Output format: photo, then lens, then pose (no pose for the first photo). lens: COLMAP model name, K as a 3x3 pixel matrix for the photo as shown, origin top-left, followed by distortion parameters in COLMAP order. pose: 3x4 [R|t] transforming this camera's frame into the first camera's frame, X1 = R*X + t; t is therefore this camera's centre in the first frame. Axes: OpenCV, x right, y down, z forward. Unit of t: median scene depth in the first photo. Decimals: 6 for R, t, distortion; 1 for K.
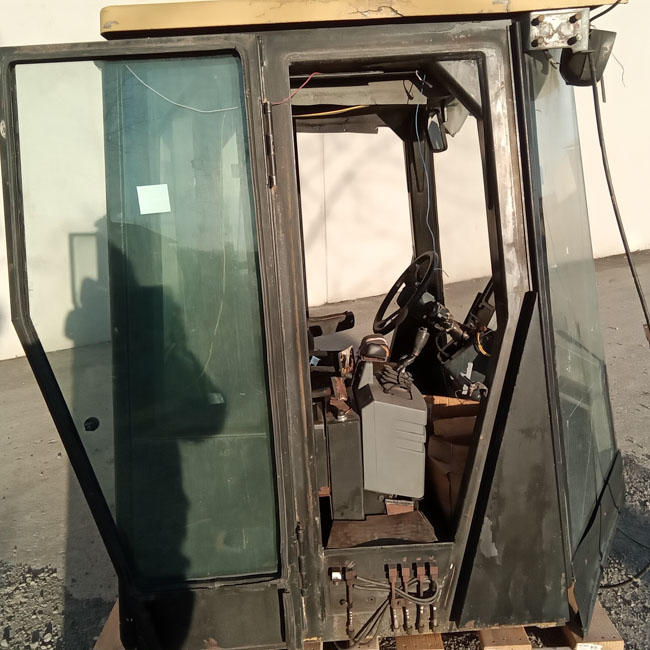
lens RADIAL K [[601.9, 0, 312.2], [0, 601.9, 307.8], [0, 0, 1]] dist [0.010407, -0.017795]
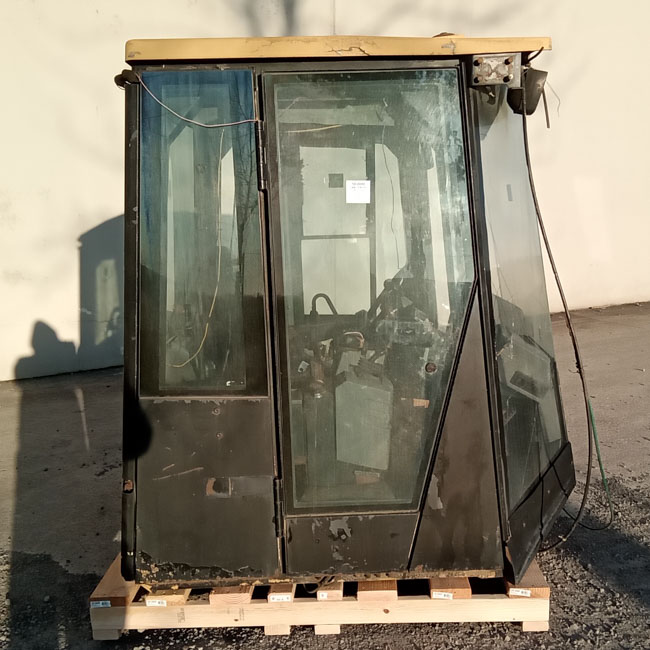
lens RADIAL K [[724.0, 0, 326.6], [0, 724.0, 363.1], [0, 0, 1]] dist [0.044333, -0.065486]
pose [[0.999514, 0.031070, 0.002710, 0.066210], [-0.031085, 0.999499, 0.005904, 0.123182], [-0.002525, -0.005985, 0.999979, -0.430973]]
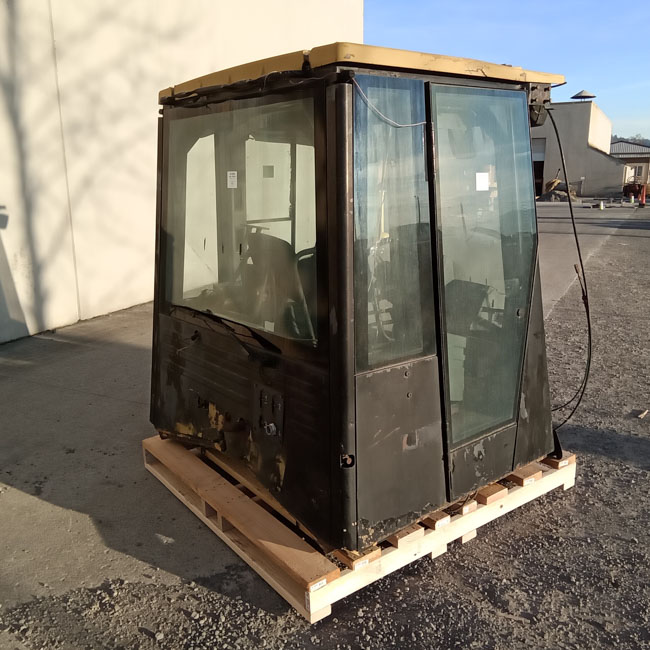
lens RADIAL K [[631.9, 0, 326.7], [0, 631.9, 310.4], [0, 0, 1]] dist [0.060205, -0.071453]
pose [[0.801979, -0.094207, 0.589877, -1.083804], [0.109487, 0.993939, 0.009882, 0.057697], [-0.587233, 0.056659, 0.807432, -0.061304]]
